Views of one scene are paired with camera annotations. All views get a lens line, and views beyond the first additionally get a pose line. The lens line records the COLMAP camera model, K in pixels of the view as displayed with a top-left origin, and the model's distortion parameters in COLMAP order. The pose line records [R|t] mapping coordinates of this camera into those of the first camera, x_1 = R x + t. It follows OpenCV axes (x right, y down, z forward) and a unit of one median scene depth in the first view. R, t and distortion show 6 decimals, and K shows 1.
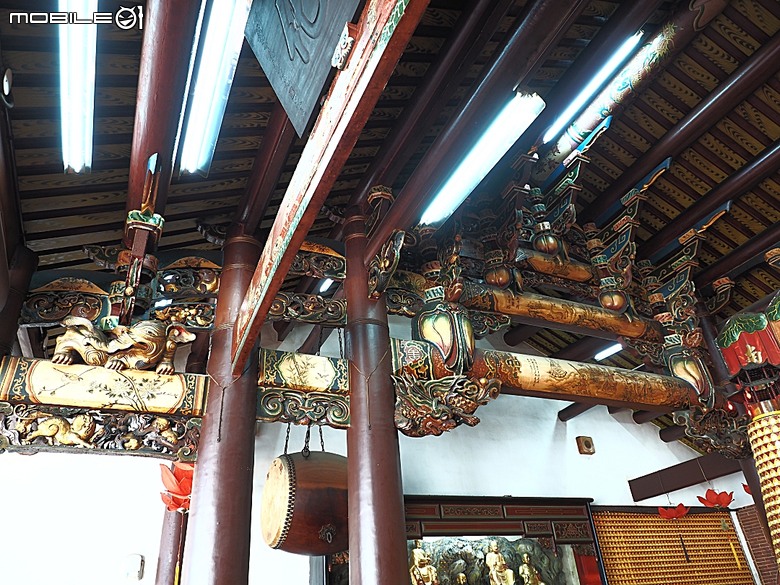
lens RADIAL K [[554.2, 0, 392.9], [0, 554.2, 293.7], [0, 0, 1]] dist [-0.026364, 0.005462]
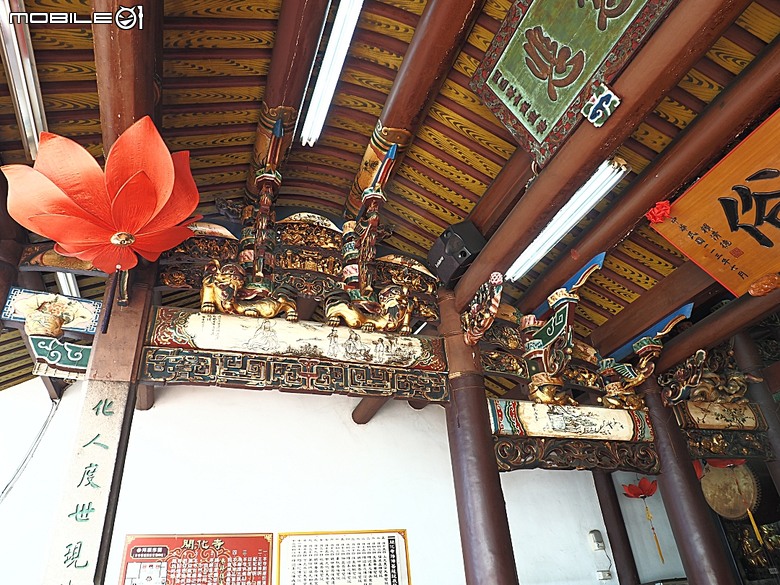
lens RADIAL K [[554.2, 0, 390.3], [0, 554.2, 292.9], [0, 0, 1]] dist [-0.026364, 0.005462]
pose [[0.995156, -0.053695, -0.082348, -1.273921], [0.054596, 0.998470, 0.008736, -0.235179], [0.081753, -0.013190, 0.996565, -0.601884]]
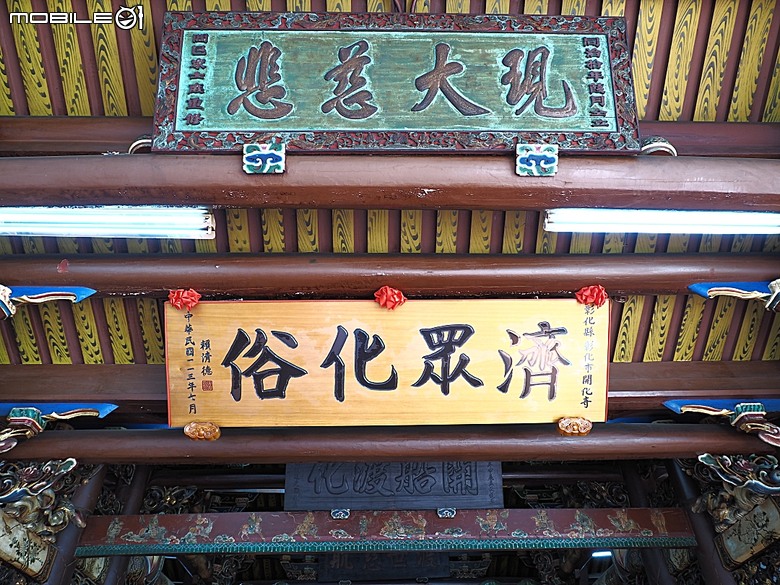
lens RADIAL K [[554.2, 0, 386.7], [0, 554.2, 293.5], [0, 0, 1]] dist [-0.026364, 0.005462]
pose [[0.412952, 0.664416, 0.622914, -1.284660], [-0.493714, 0.738050, -0.459923, -0.088231], [-0.765322, -0.117615, 0.632811, -0.335181]]
